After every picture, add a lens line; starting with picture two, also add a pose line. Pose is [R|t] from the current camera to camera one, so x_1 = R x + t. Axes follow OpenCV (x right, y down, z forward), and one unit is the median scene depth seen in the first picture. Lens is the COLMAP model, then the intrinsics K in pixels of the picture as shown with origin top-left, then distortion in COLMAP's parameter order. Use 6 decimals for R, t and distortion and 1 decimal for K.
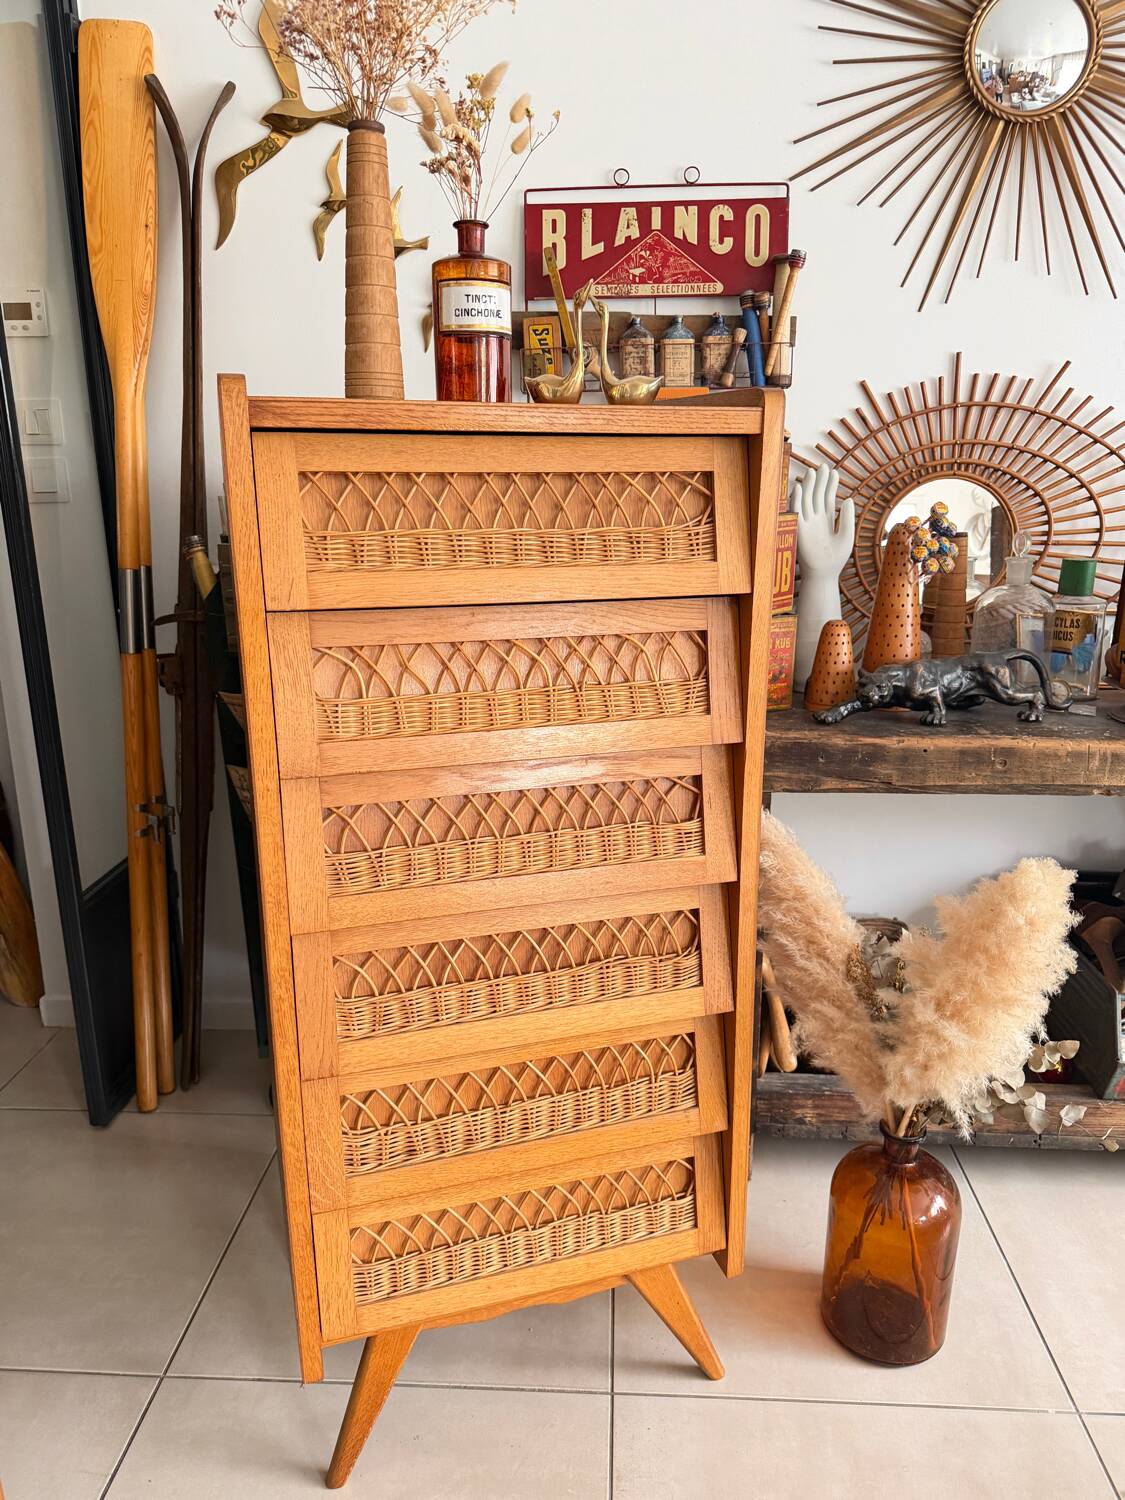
lens RADIAL K [[1067.5, 0, 573.8], [0, 1067.5, 759.2], [0, 0, 1]] dist [0.070528, -0.110087]
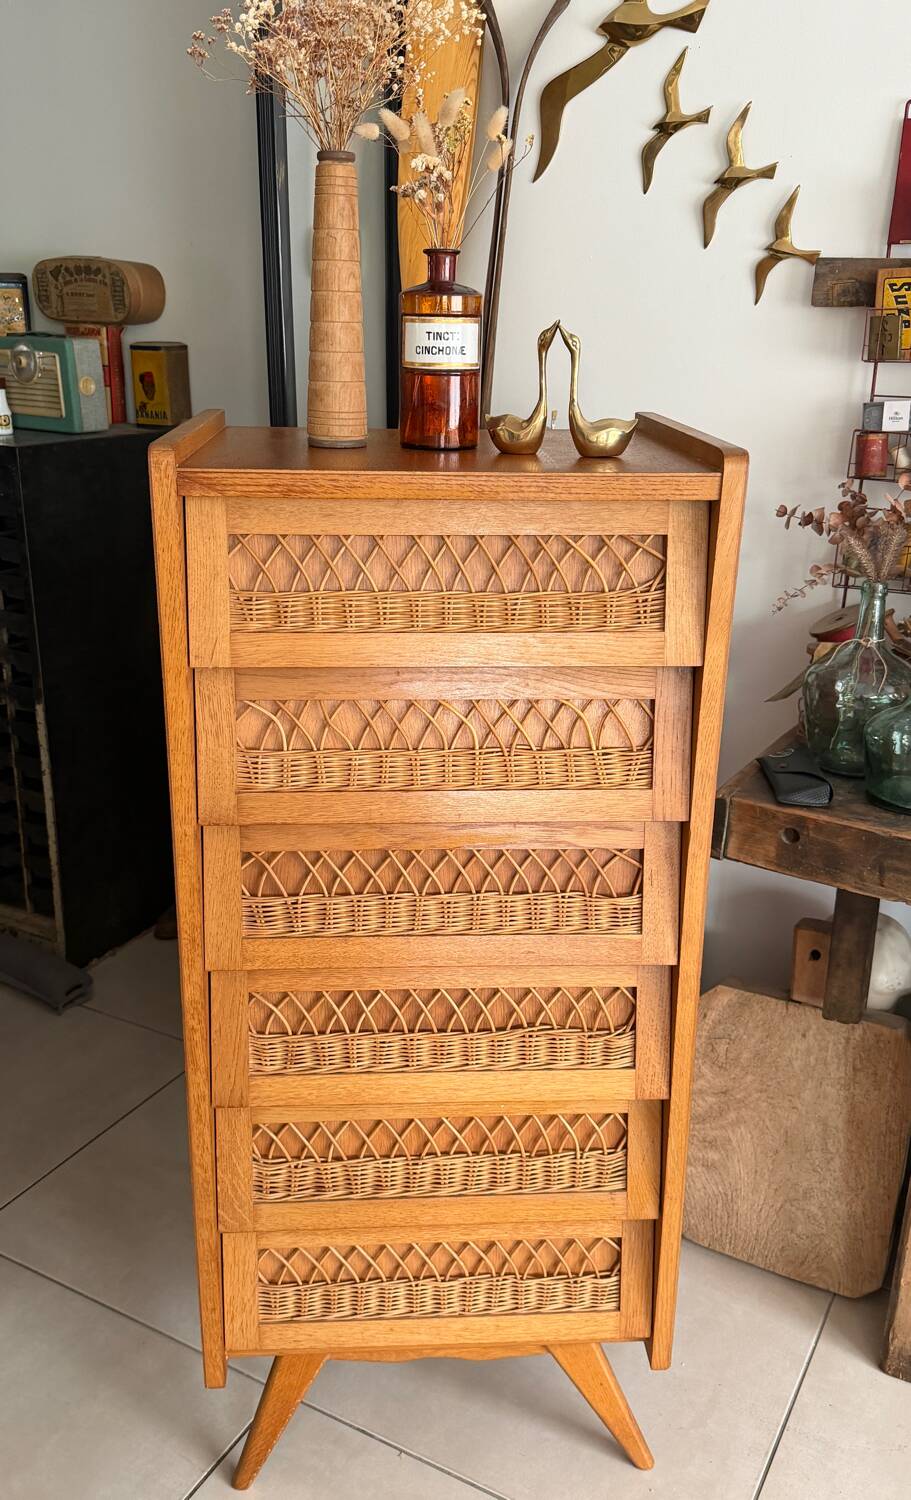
lens RADIAL K [[1298.2, 0, 434.8], [0, 1298.2, 758.4], [0, 0, 1]] dist [0.084692, -0.141509]
pose [[0.966694, 0.095722, -0.237359, 0.210883], [-0.078505, 0.993619, 0.080978, -0.145542], [0.243596, -0.059648, 0.968041, -0.138185]]
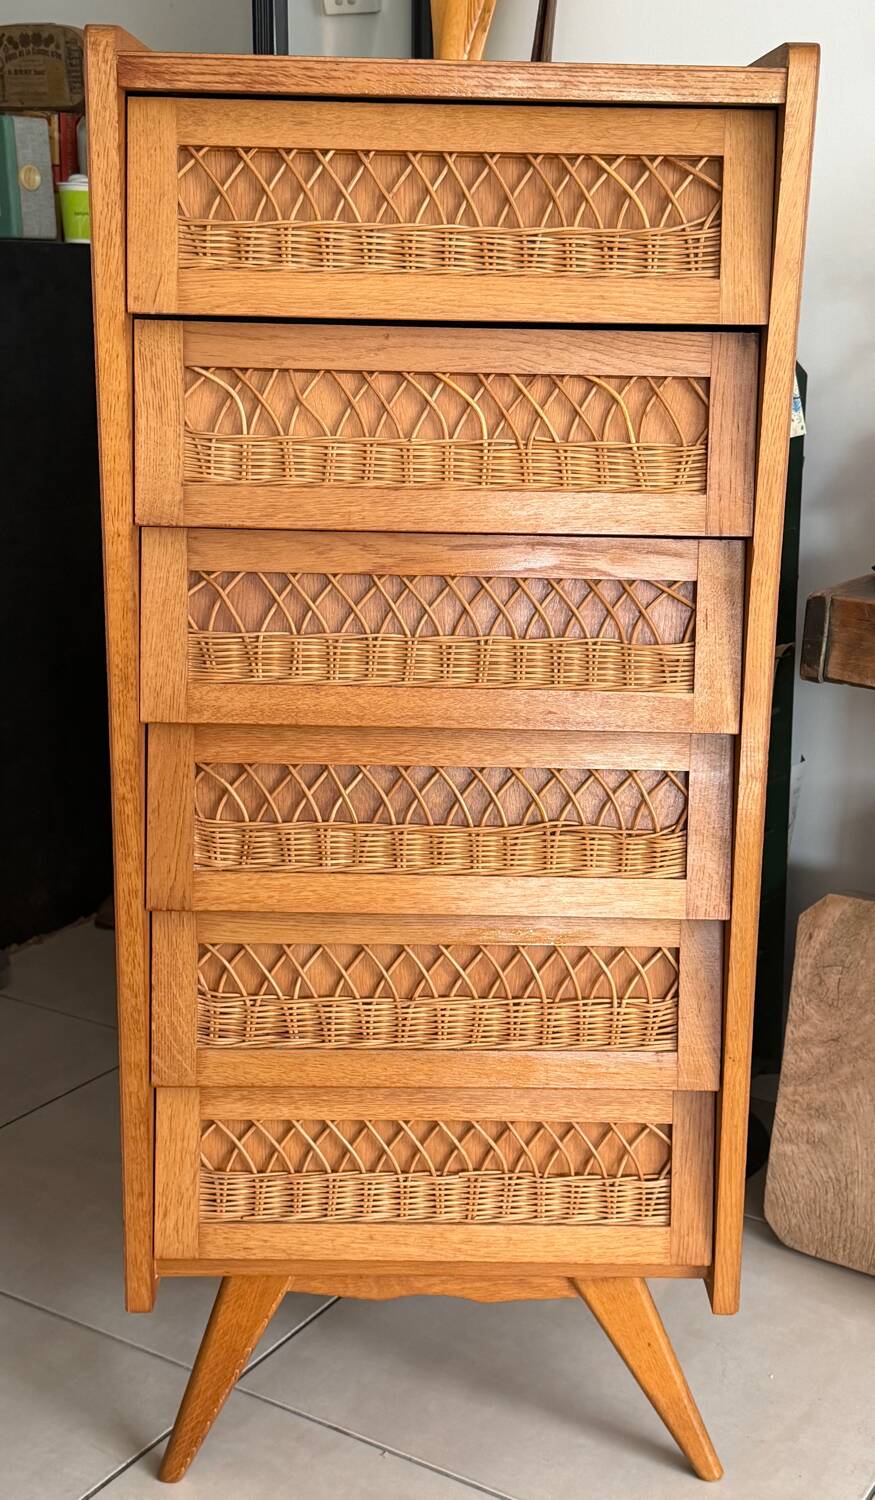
lens RADIAL K [[1824.9, 0, 451.1], [0, 1824.9, 759.7], [0, 0, 1]] dist [0.101579, 0.000000]
pose [[0.955912, 0.094804, -0.277930, 0.327894], [-0.095365, 0.995376, 0.011532, 0.142314], [0.277738, 0.015481, 0.960532, -0.256429]]
